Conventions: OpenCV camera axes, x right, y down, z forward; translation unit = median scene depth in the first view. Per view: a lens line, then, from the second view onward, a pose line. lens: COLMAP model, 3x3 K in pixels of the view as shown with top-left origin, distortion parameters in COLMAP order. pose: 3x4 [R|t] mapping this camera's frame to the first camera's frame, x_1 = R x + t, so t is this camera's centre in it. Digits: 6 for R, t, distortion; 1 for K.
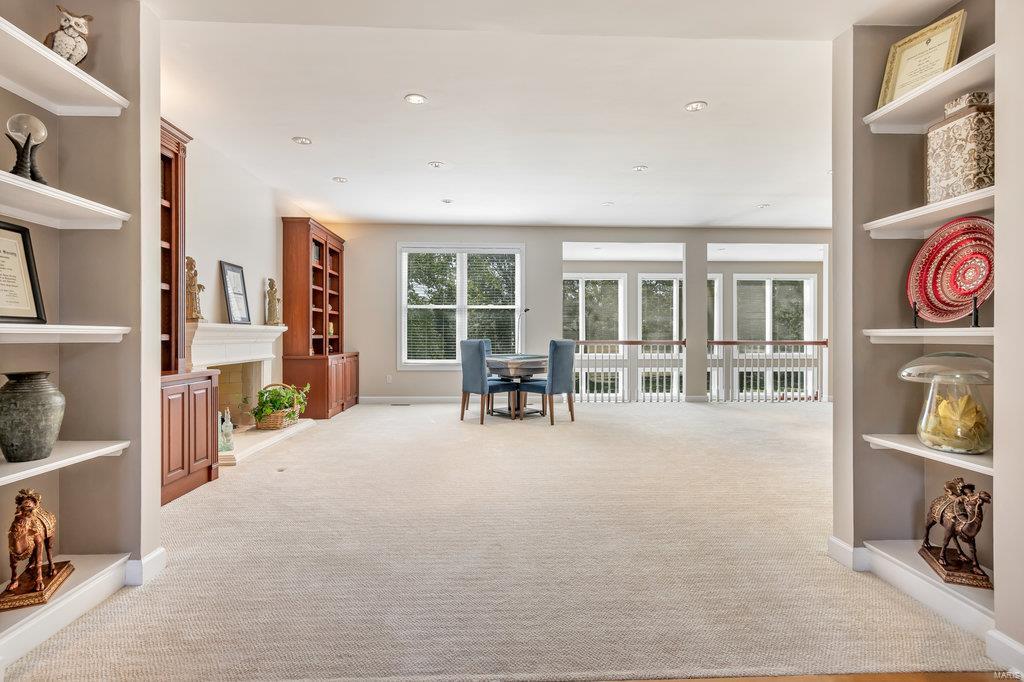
lens RADIAL K [[503.5, 0, 518.0], [0, 503.5, 341.8], [0, 0, 1]] dist [0.001383, 0.000041]
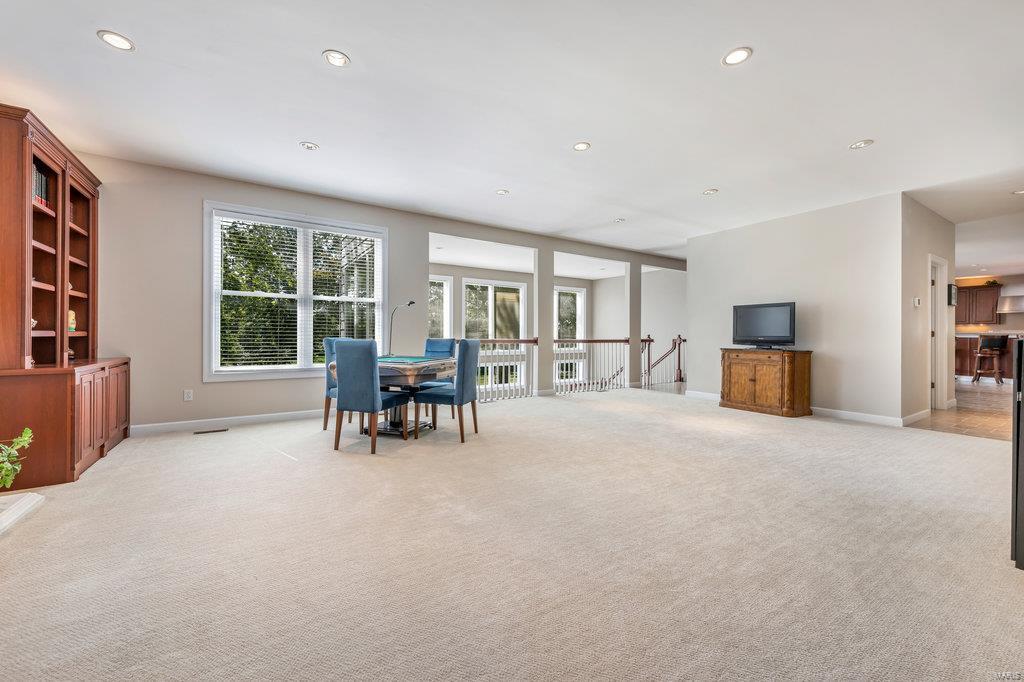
lens RADIAL K [[396.4, 0, 511.5], [0, 396.4, 336.6], [0, 0, 1]] dist [0.002865, 0.000433]
pose [[0.867367, 0.002659, 0.497661, -0.145664], [0.000630, 0.999979, -0.006441, -0.003277], [-0.497668, 0.005900, 0.867348, 0.310703]]
